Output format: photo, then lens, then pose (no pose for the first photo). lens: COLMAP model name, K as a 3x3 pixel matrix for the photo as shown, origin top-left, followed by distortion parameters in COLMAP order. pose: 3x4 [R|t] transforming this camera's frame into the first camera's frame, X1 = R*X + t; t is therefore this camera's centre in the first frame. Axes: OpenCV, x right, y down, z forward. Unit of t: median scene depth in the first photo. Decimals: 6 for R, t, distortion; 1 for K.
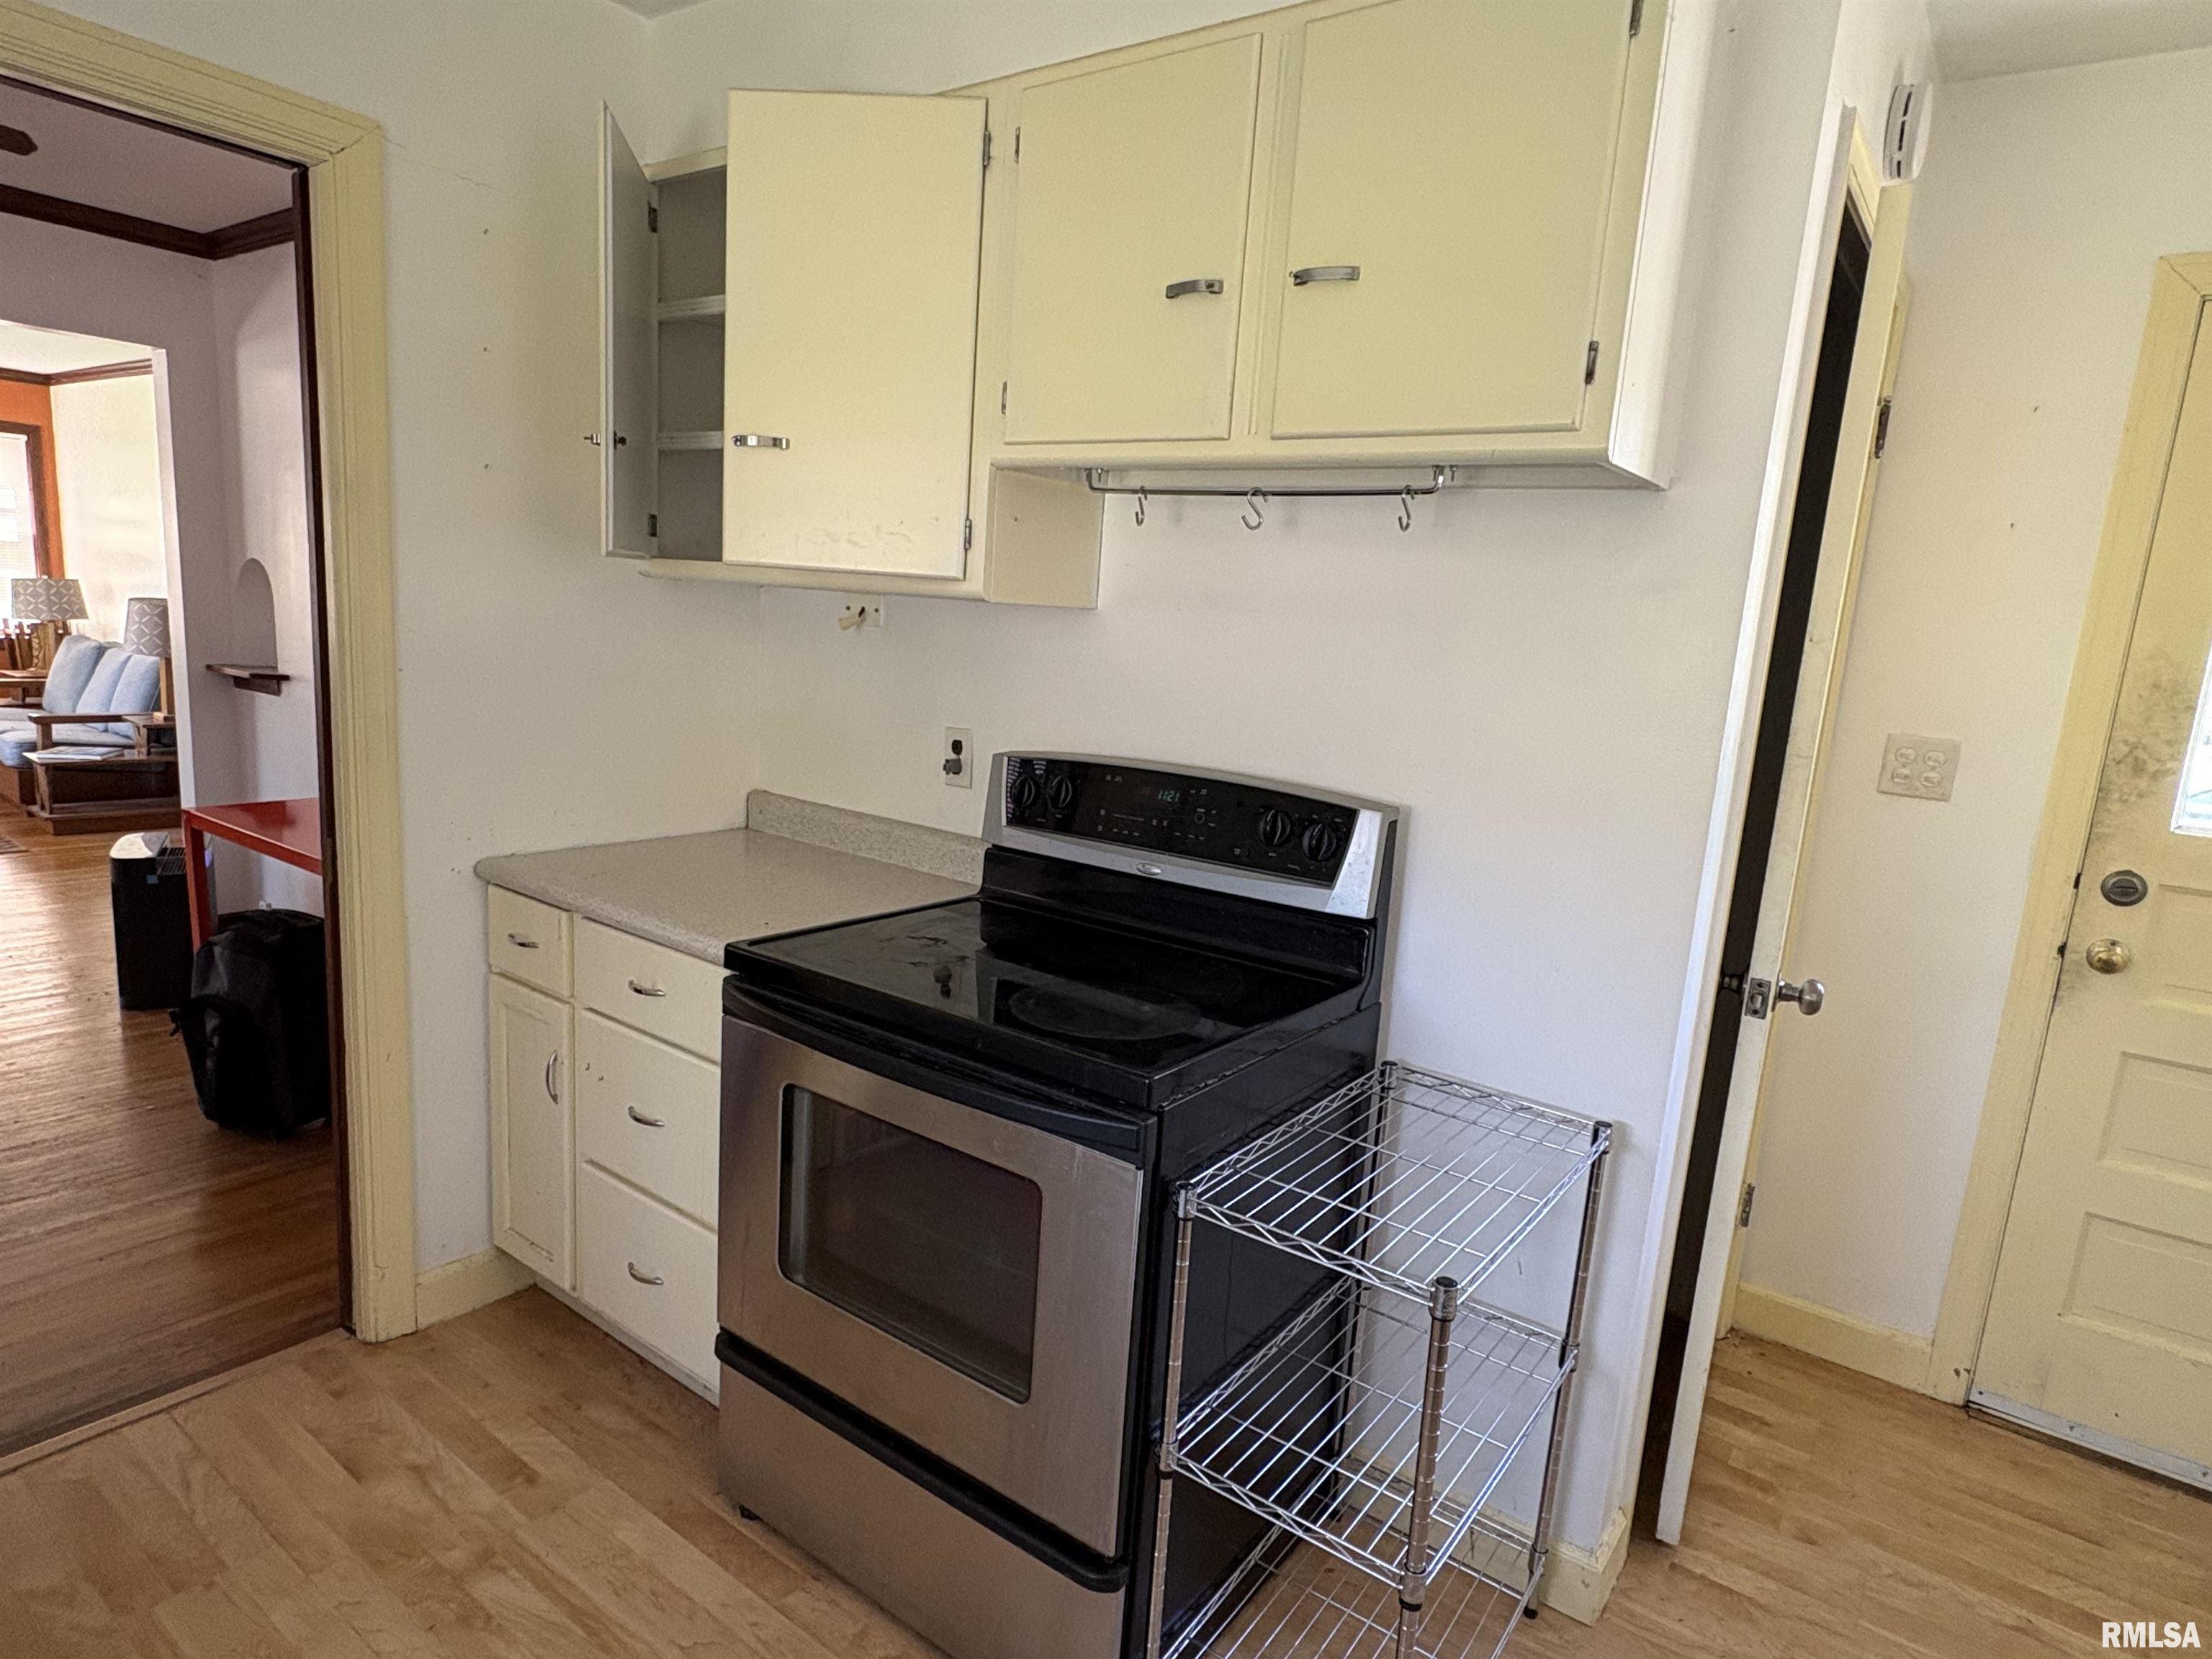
lens RADIAL K [[1241.8, 0, 1115.9], [0, 1241.8, 834.1], [0, 0, 1]] dist [0.001064, 0.000061]
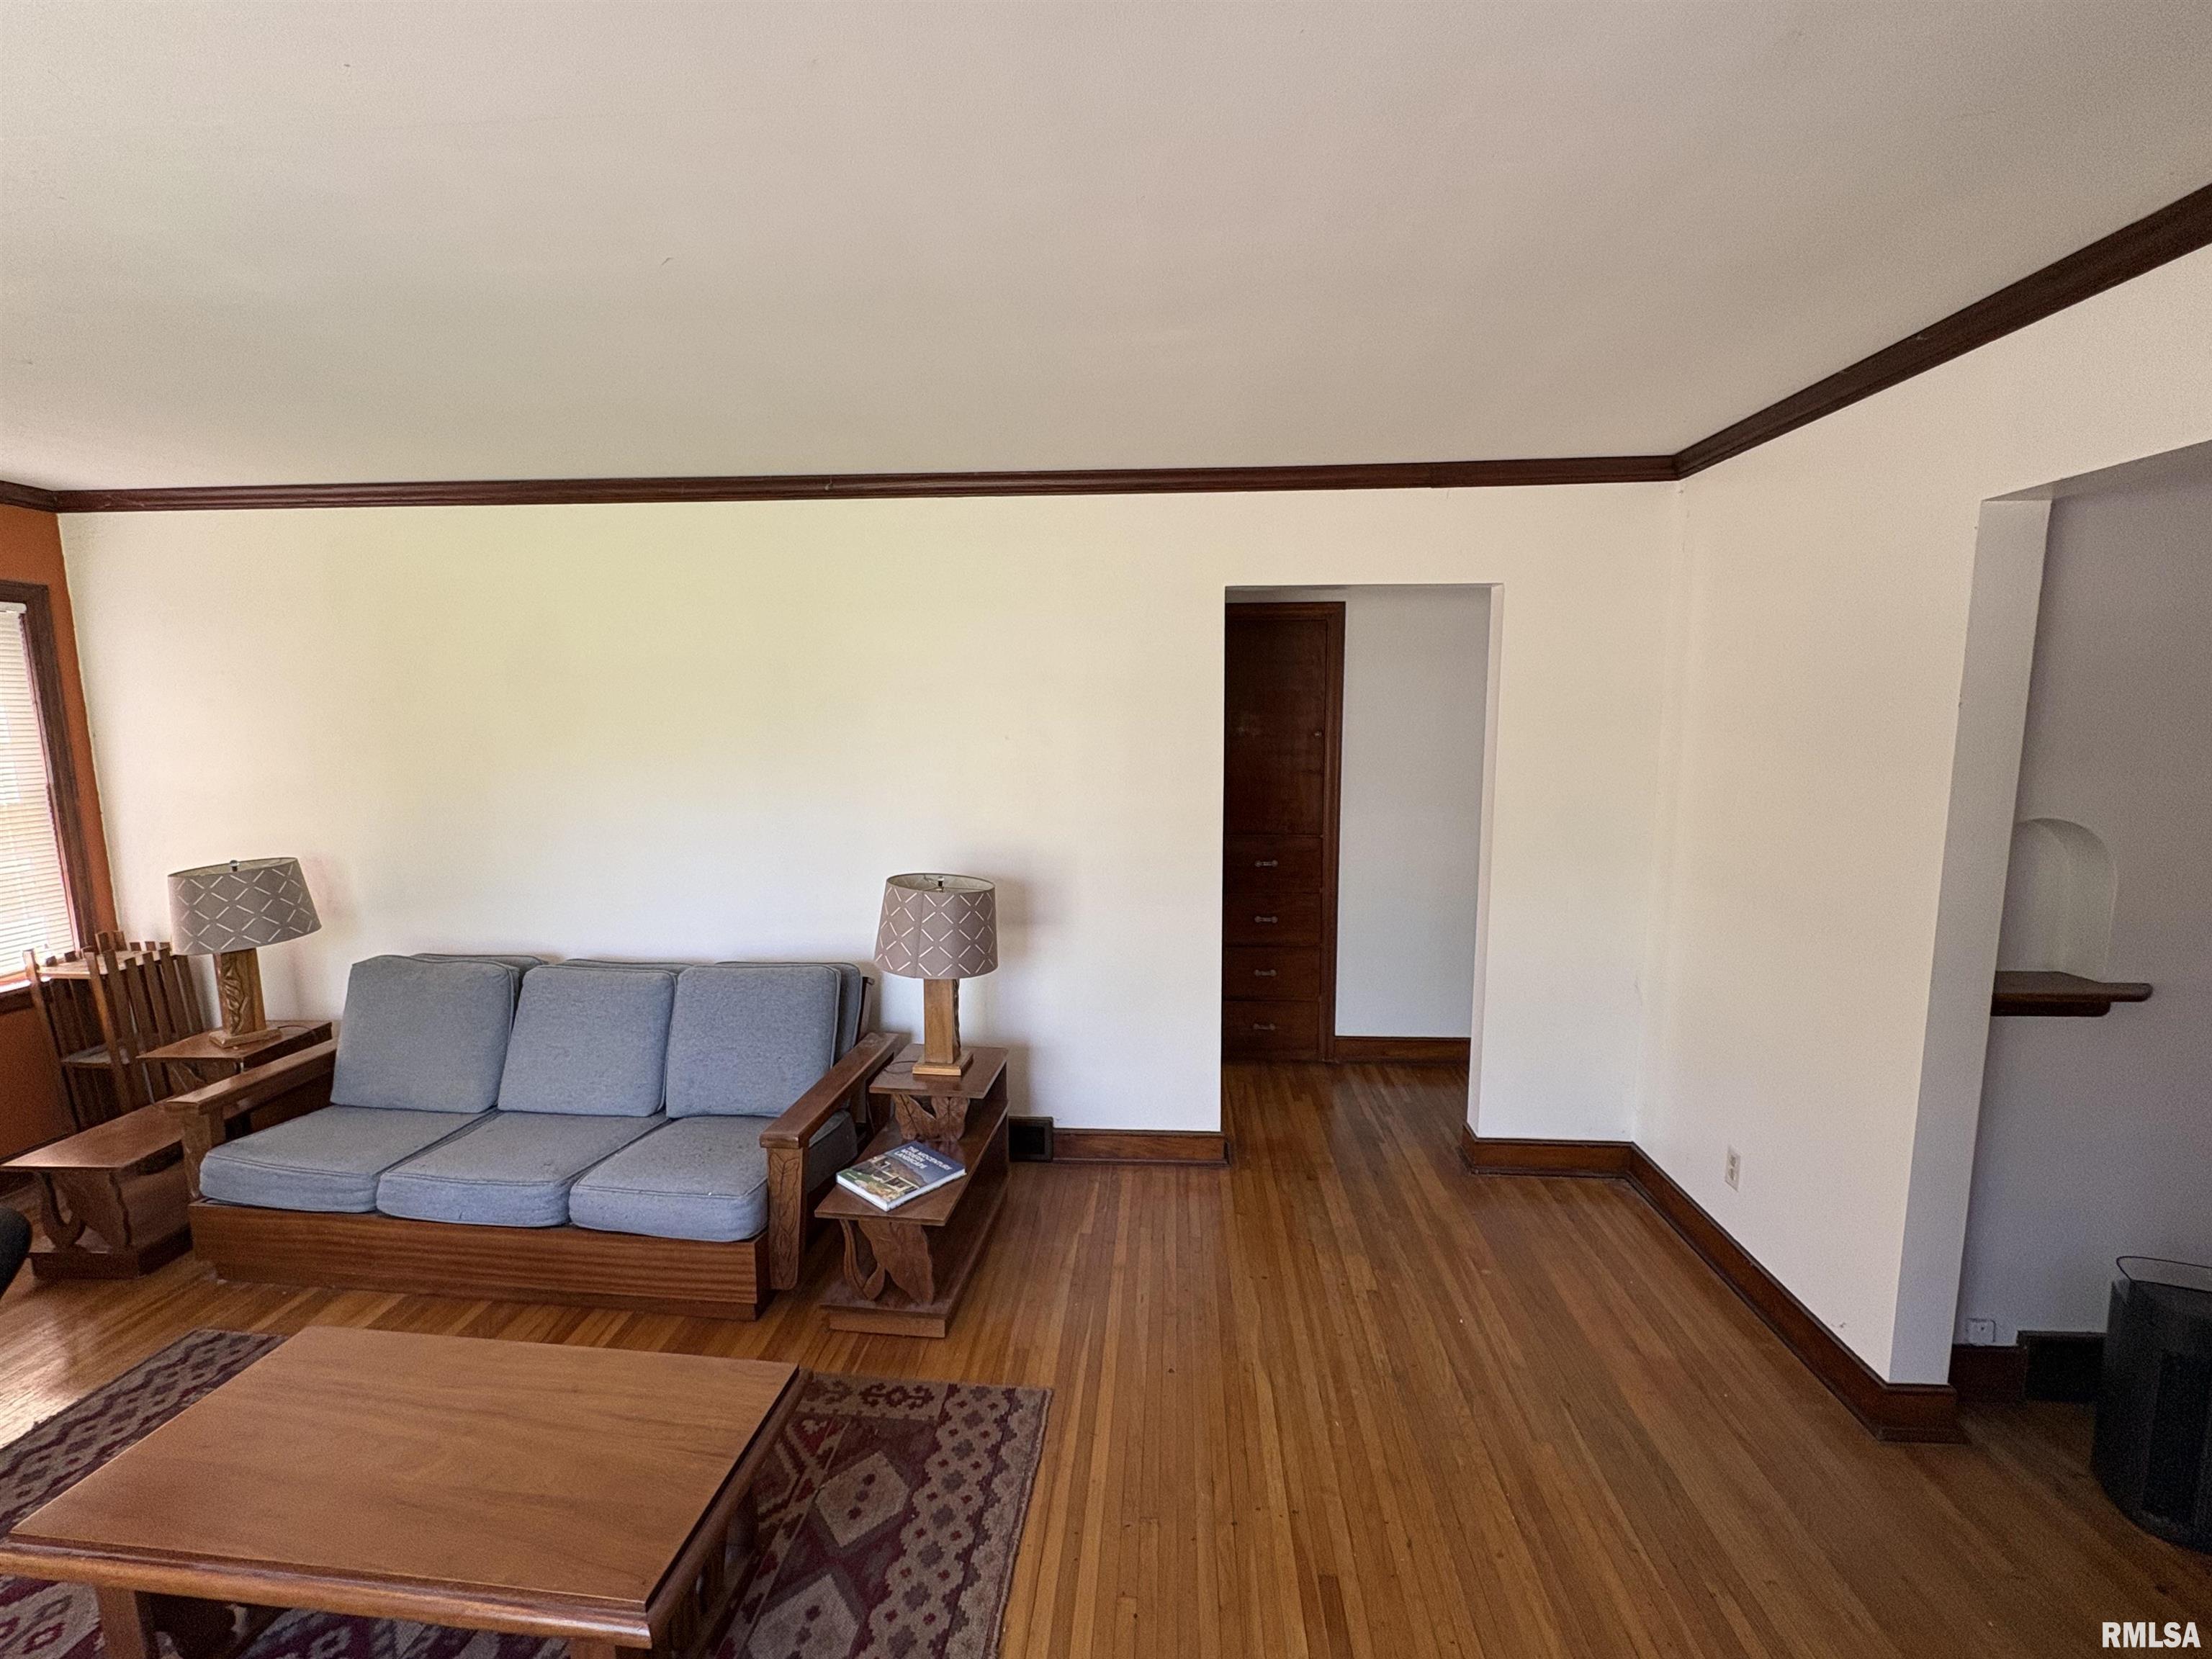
lens RADIAL K [[950.9, 0, 1104.4], [0, 950.9, 826.5], [0, 0, 1]] dist [-0.001668, 0.000010]
pose [[0.848221, -0.134632, 0.512245, -2.841905], [0.153718, 0.988101, 0.005161, -0.629283], [-0.506845, 0.074363, 0.858824, 1.694803]]
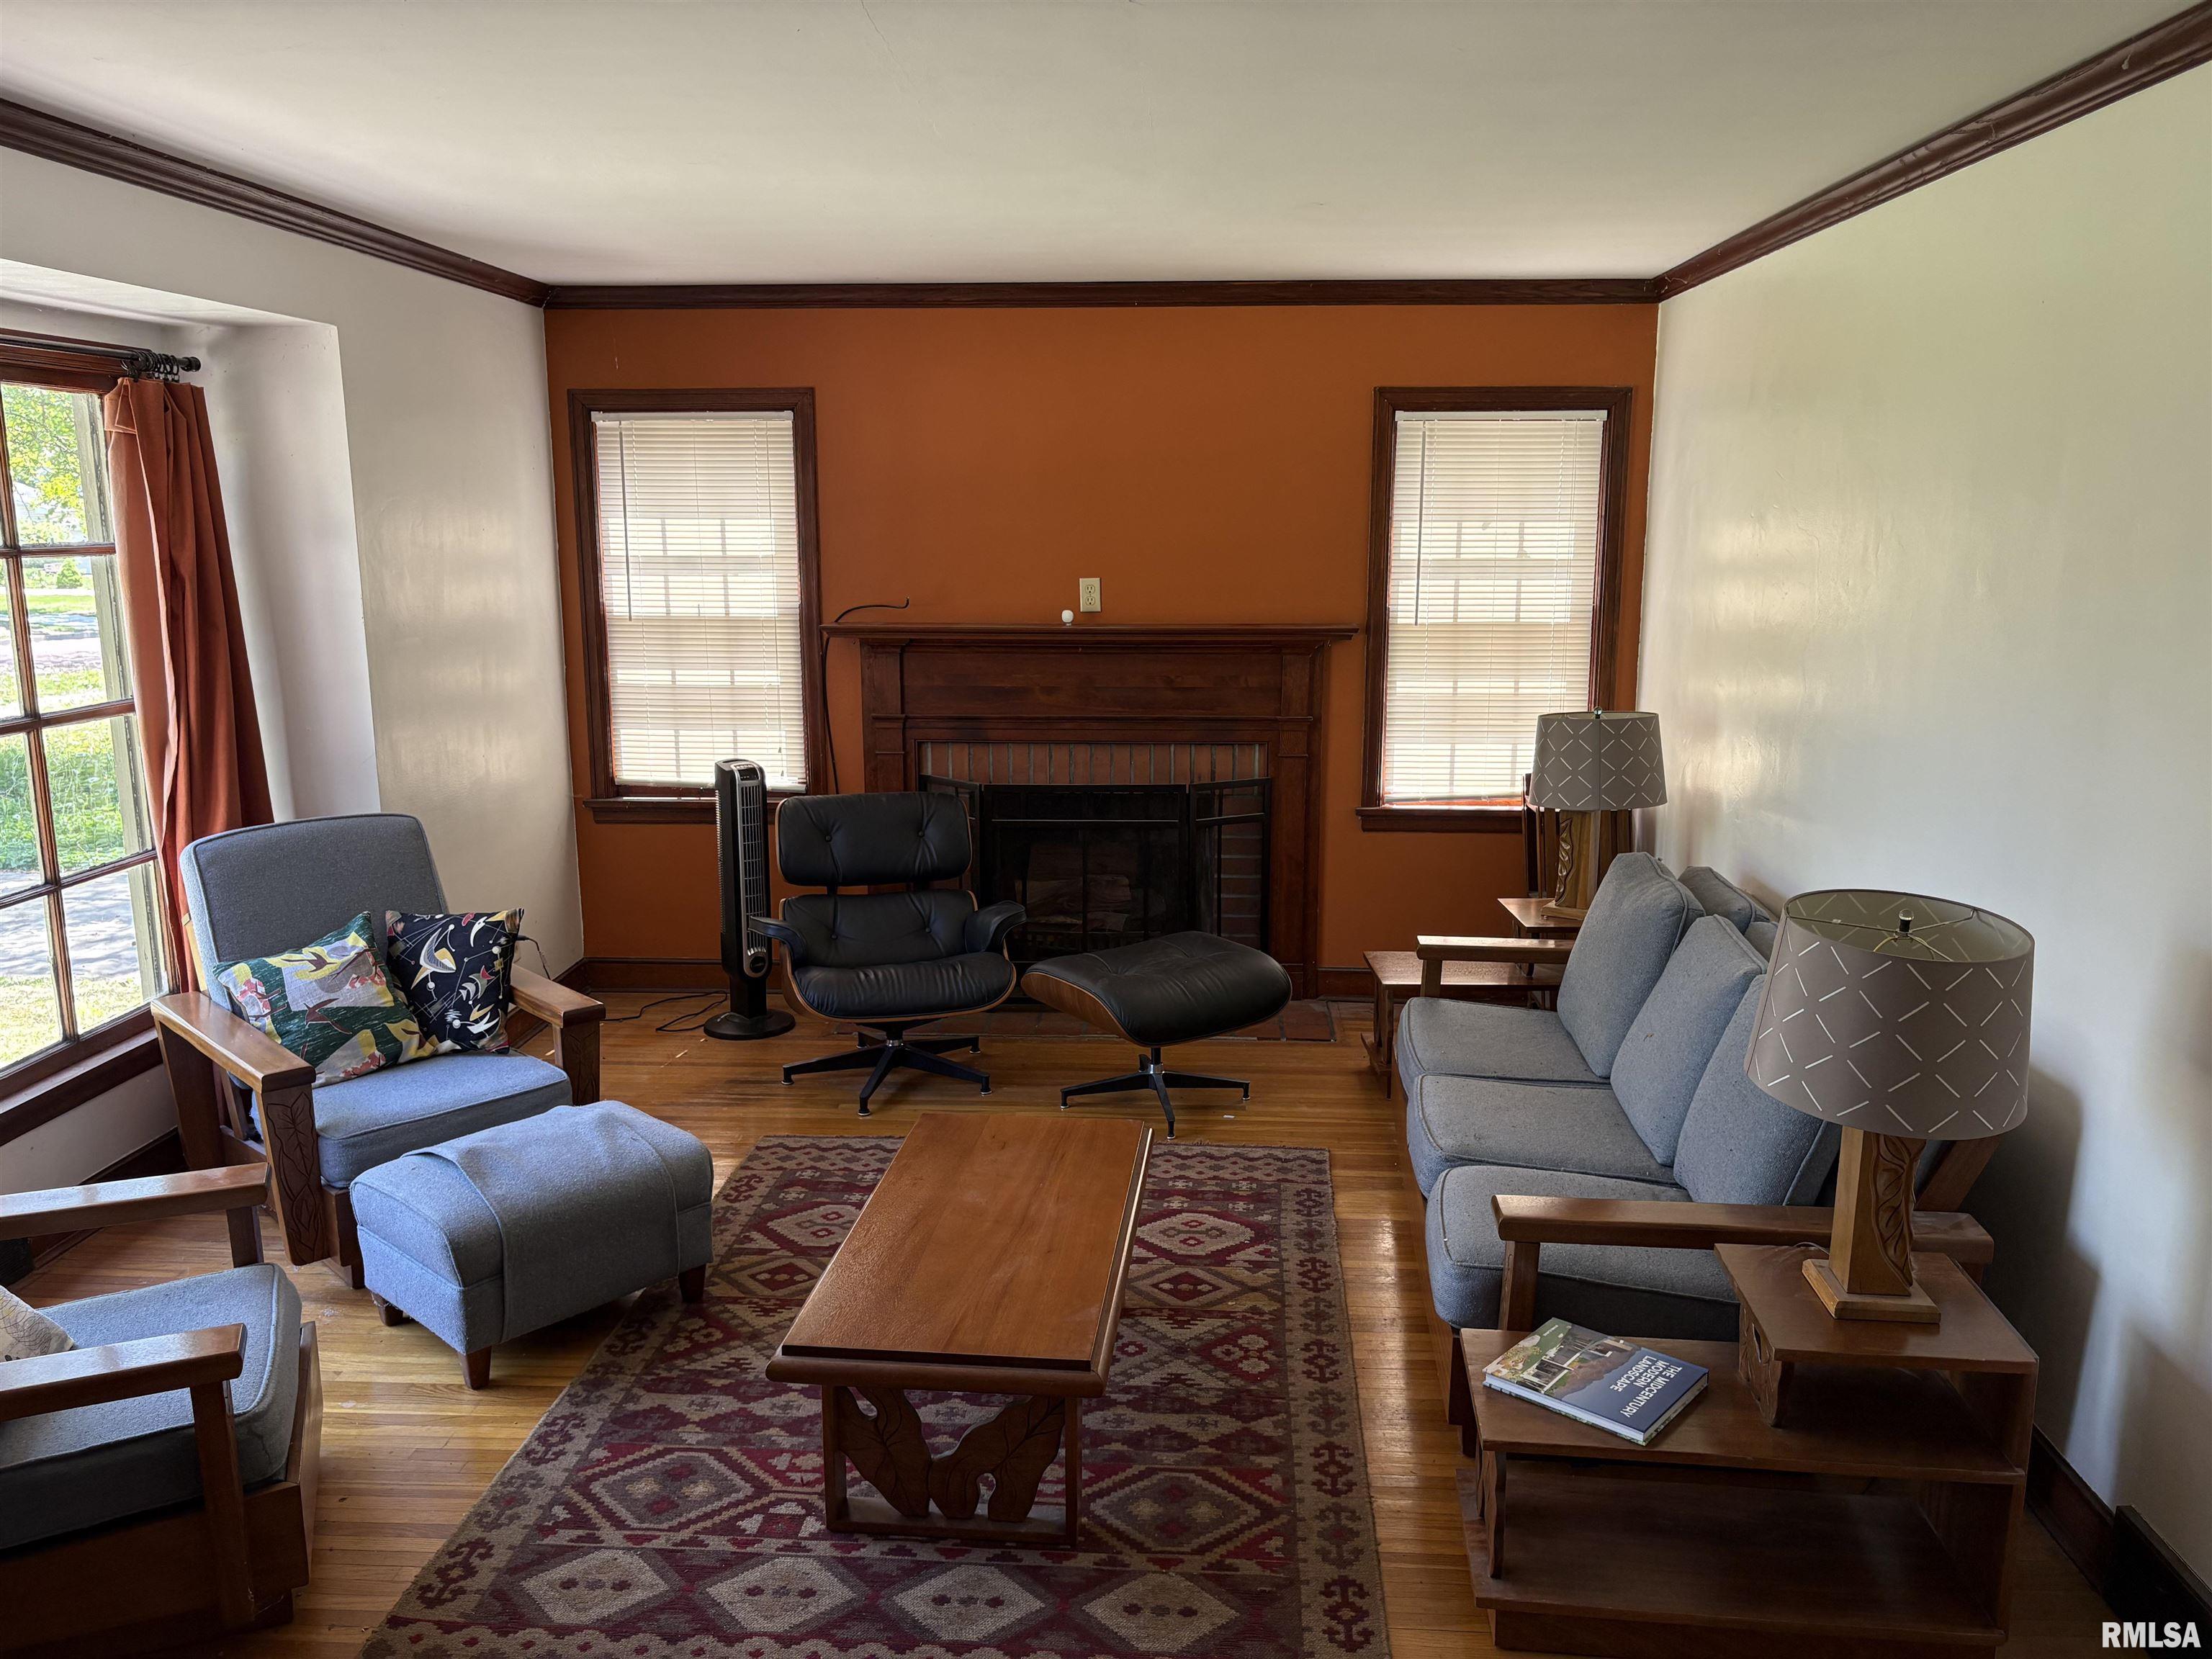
lens RADIAL K [[1671.5, 0, 1109.7], [0, 1671.5, 829.5], [0, 0, 1]] dist [0.023814, -0.013547]
pose [[0.543484, 0.094138, -0.834124, -1.645131], [-0.117602, 0.992430, 0.035379, -0.620370], [0.831141, 0.078867, 0.550441, 1.919392]]
